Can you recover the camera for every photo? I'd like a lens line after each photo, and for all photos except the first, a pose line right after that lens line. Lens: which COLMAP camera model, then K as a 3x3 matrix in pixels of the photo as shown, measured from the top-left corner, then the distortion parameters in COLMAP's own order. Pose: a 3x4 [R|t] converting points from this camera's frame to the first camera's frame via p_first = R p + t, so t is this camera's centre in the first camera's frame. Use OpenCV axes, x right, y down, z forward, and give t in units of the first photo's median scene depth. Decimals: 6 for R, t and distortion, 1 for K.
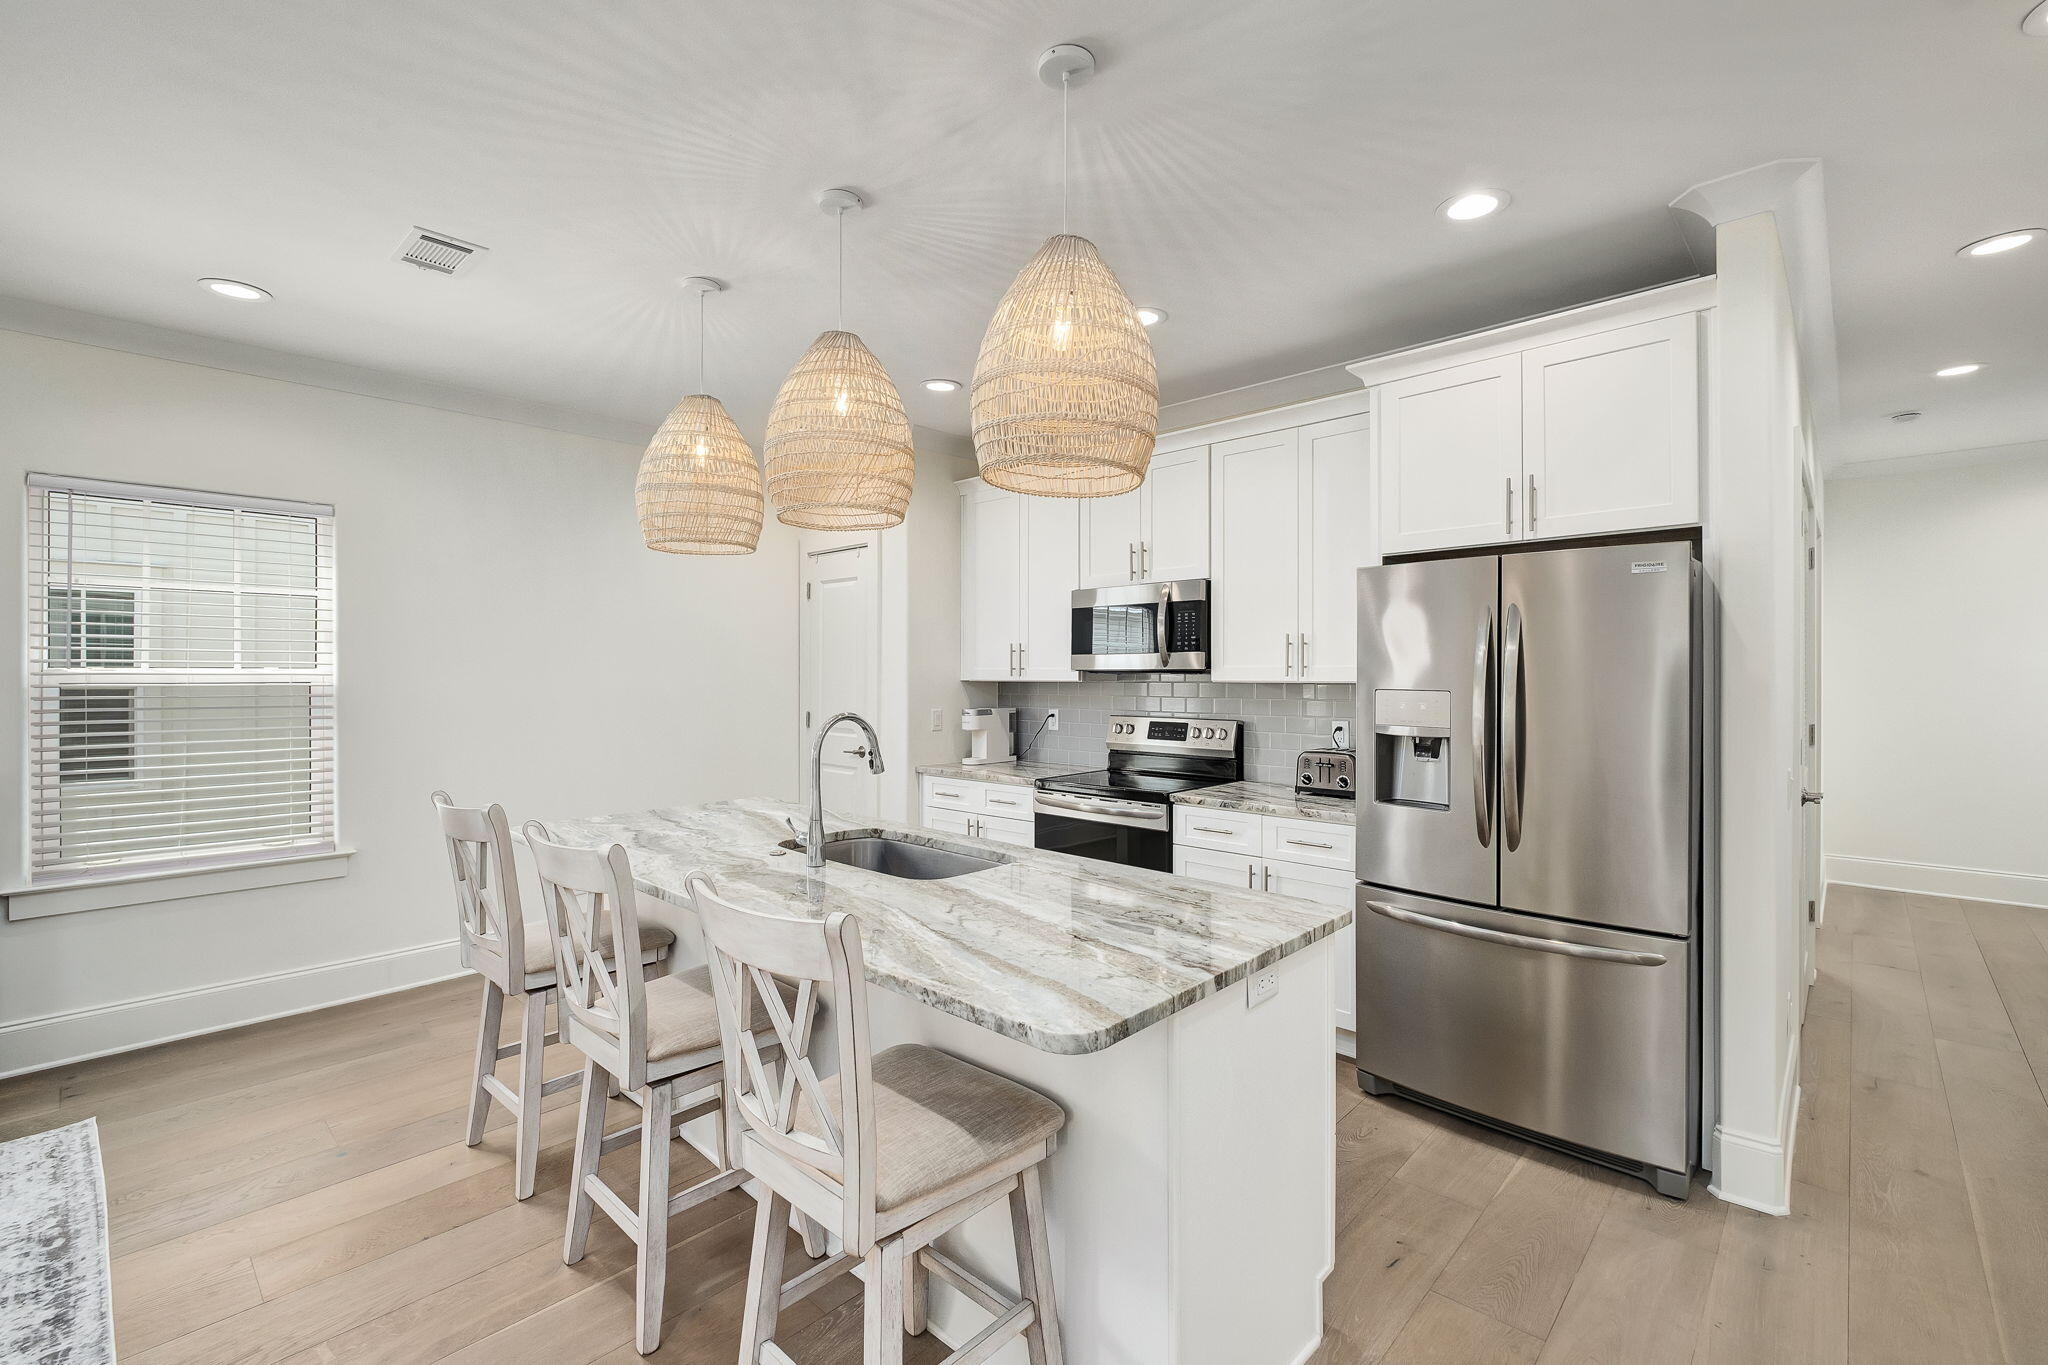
lens RADIAL K [[885.8, 0, 1028.6], [0, 885.8, 671.7], [0, 0, 1]] dist [-0.002438, -0.001092]
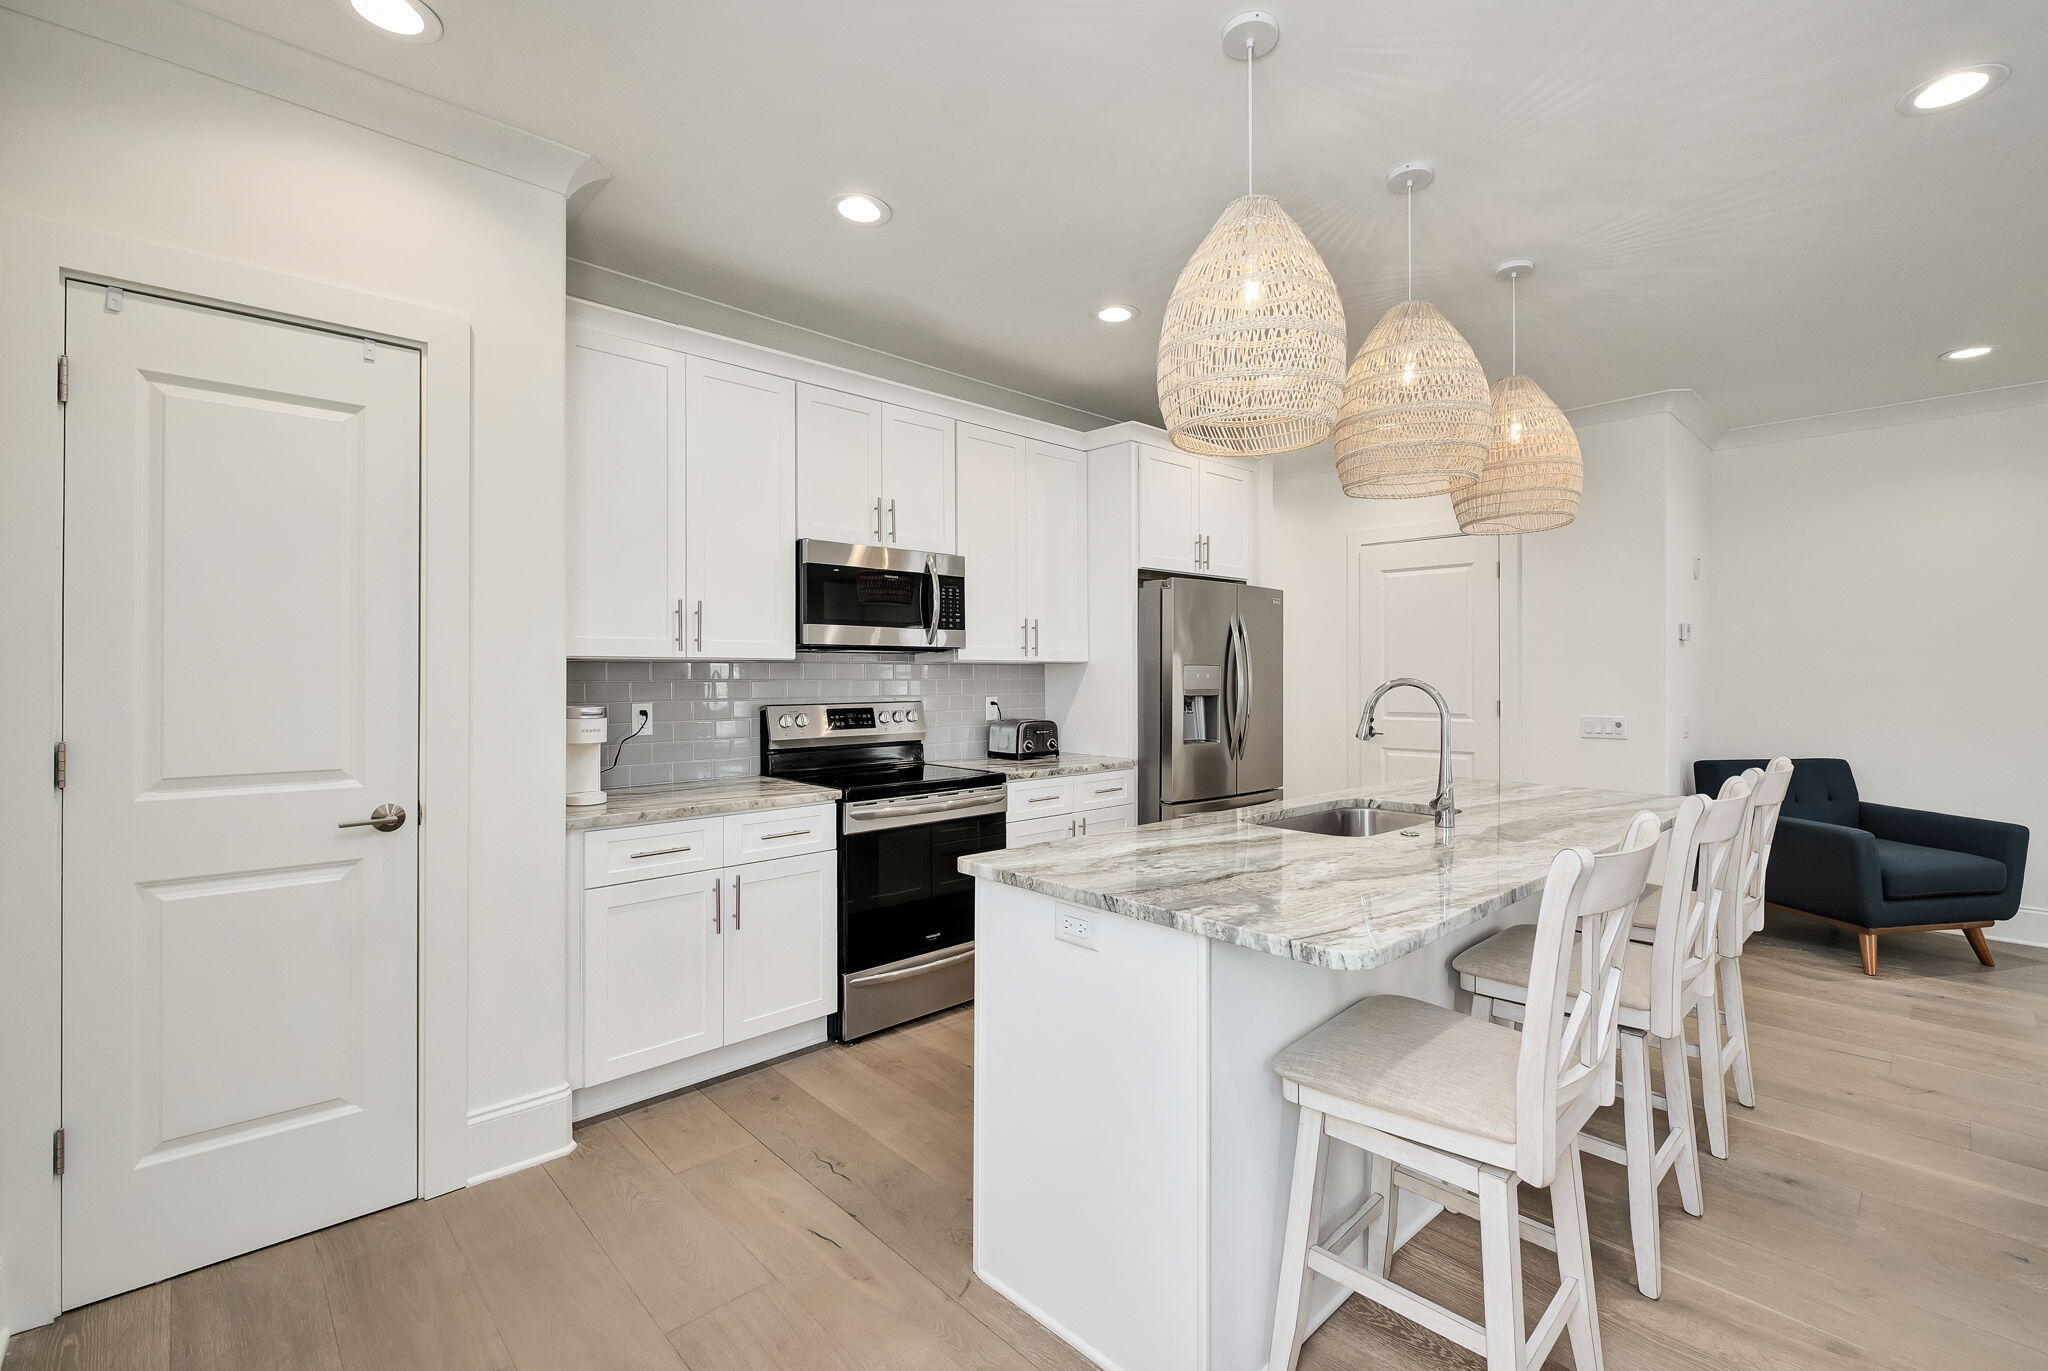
lens RADIAL K [[885.8, 0, 1028.6], [0, 885.8, 674.7], [0, 0, 1]] dist [-0.002438, -0.001092]
pose [[0.071372, -0.000985, 0.997449, -0.774601], [-0.003617, 0.999993, 0.001246, 0.025080], [-0.997443, -0.003697, 0.071368, 0.851451]]
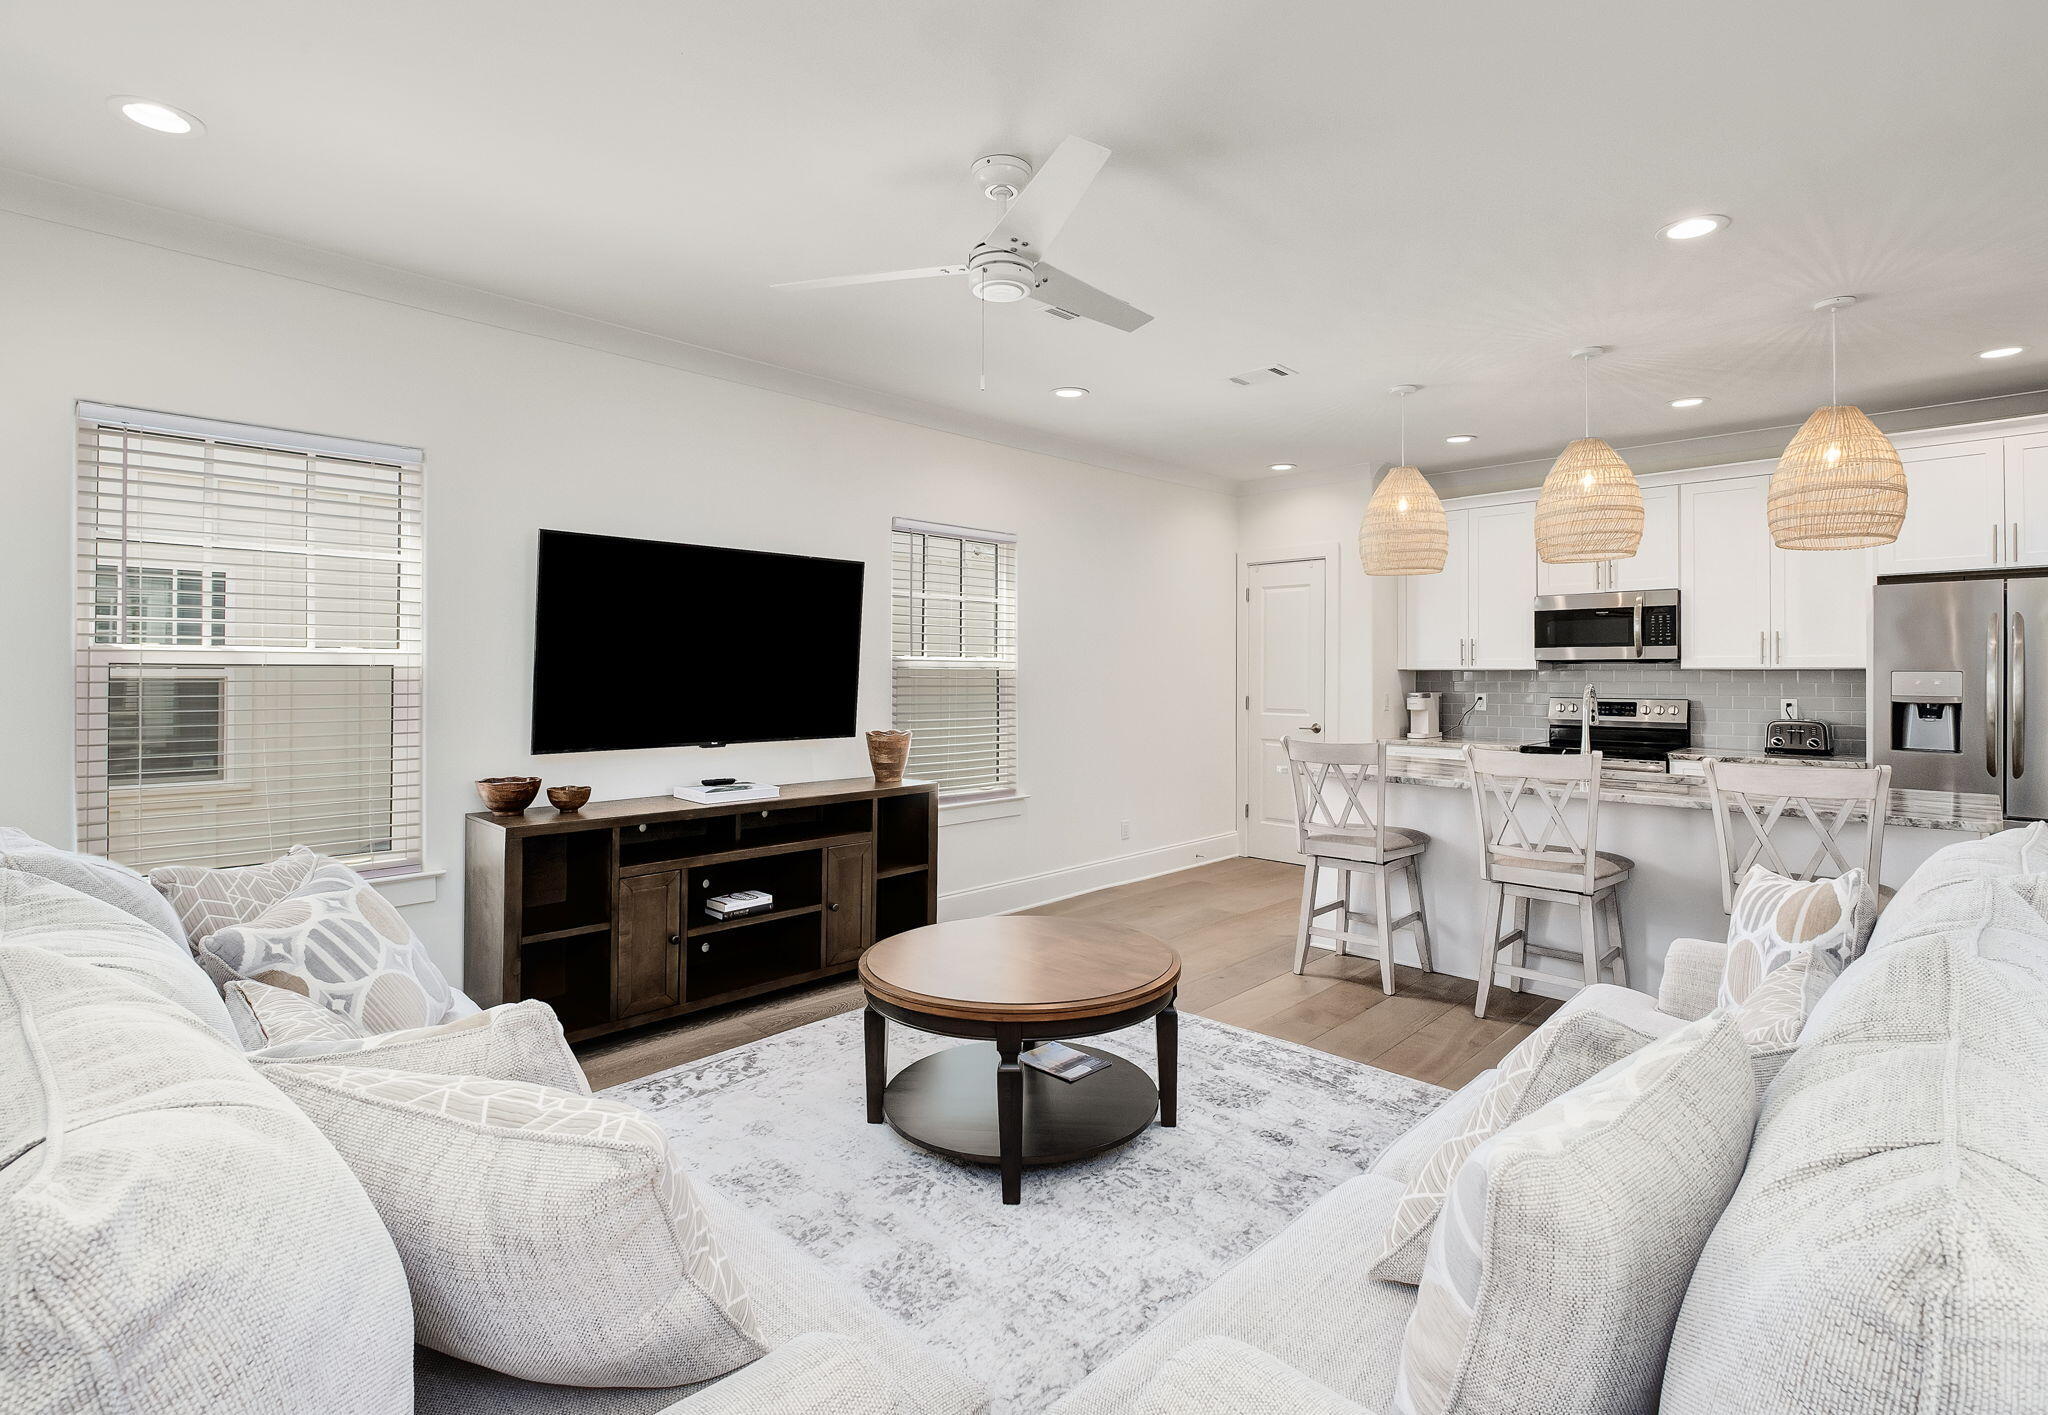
lens RADIAL K [[980.2, 0, 1030.7], [0, 980.2, 669.4], [0, 0, 1]] dist [-0.001936, -0.000949]
pose [[0.999773, 0.001186, -0.021250, -0.715226], [-0.001238, 0.999996, -0.002432, 0.017248], [0.021247, 0.002457, 0.999771, -0.453385]]
